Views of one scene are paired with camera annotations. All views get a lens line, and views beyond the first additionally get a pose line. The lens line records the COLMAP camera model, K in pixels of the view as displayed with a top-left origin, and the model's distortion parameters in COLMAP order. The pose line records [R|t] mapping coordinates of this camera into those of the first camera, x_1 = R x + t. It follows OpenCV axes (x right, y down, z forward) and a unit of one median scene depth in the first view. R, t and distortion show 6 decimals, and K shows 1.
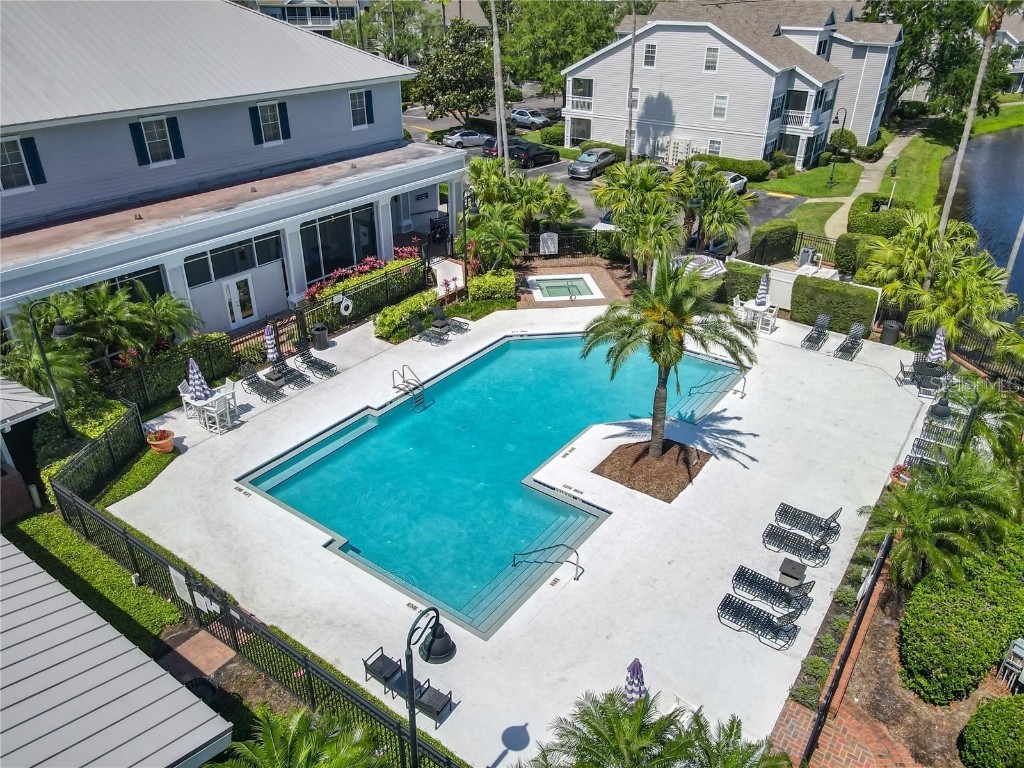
lens RADIAL K [[750.8, 0, 520.0], [0, 750.8, 390.5], [0, 0, 1]] dist [-0.001488, 0.011773]
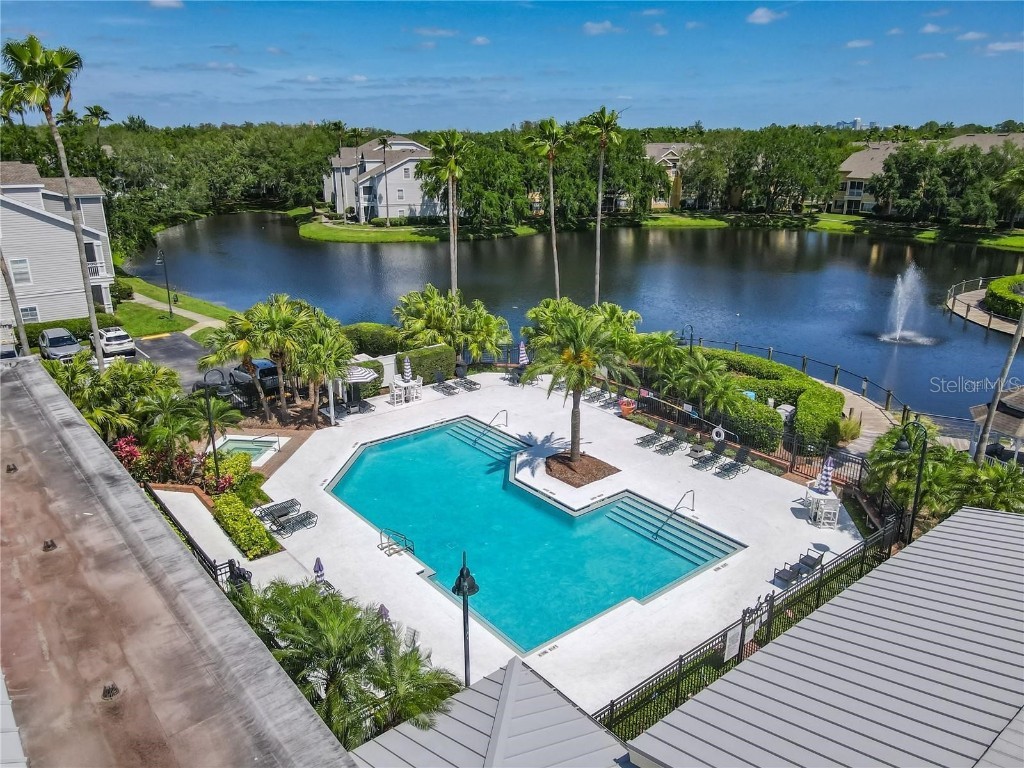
lens RADIAL K [[750.8, 0, 529.6], [0, 750.8, 383.3], [0, 0, 1]] dist [-0.001488, 0.011773]
pose [[0.254625, -0.311460, 0.915510, -0.794780], [0.468357, 0.867990, 0.165033, -0.228017], [-0.846054, 0.386764, 0.366886, 0.376433]]
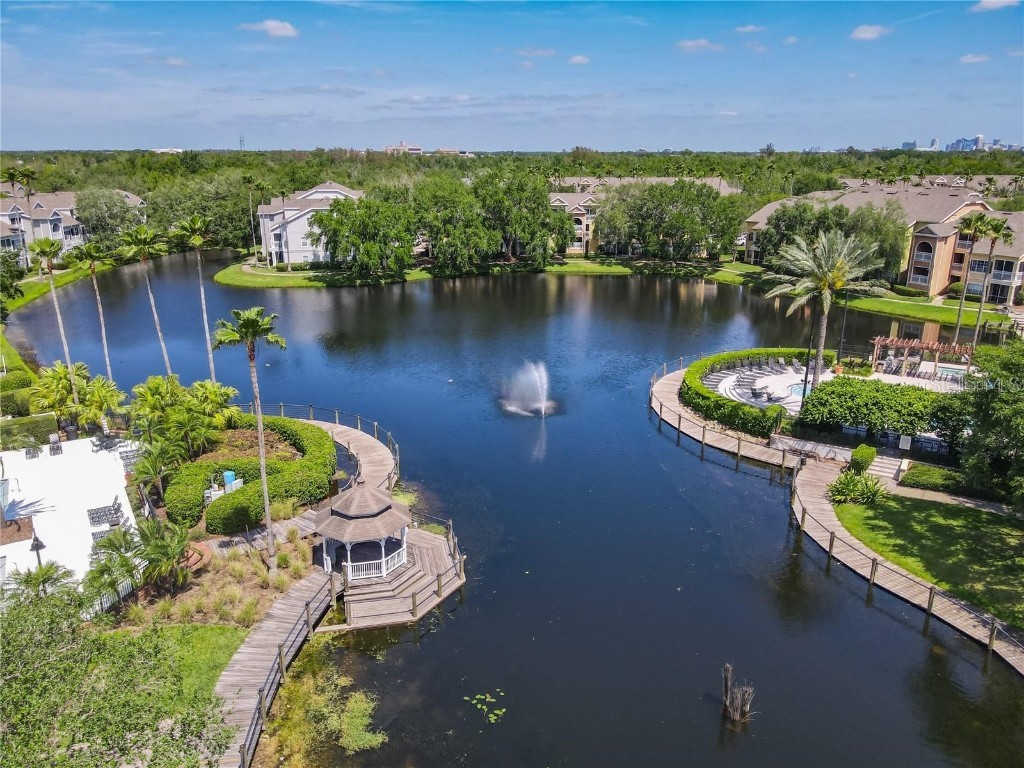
lens RADIAL K [[750.8, 0, 510.6], [0, 750.8, 381.4], [0, 0, 1]] dist [-0.001488, 0.011773]
pose [[0.389720, -0.276780, 0.878357, -0.571663], [0.448220, 0.890188, 0.081637, 0.122938], [-0.804498, 0.361882, 0.470982, -0.632444]]
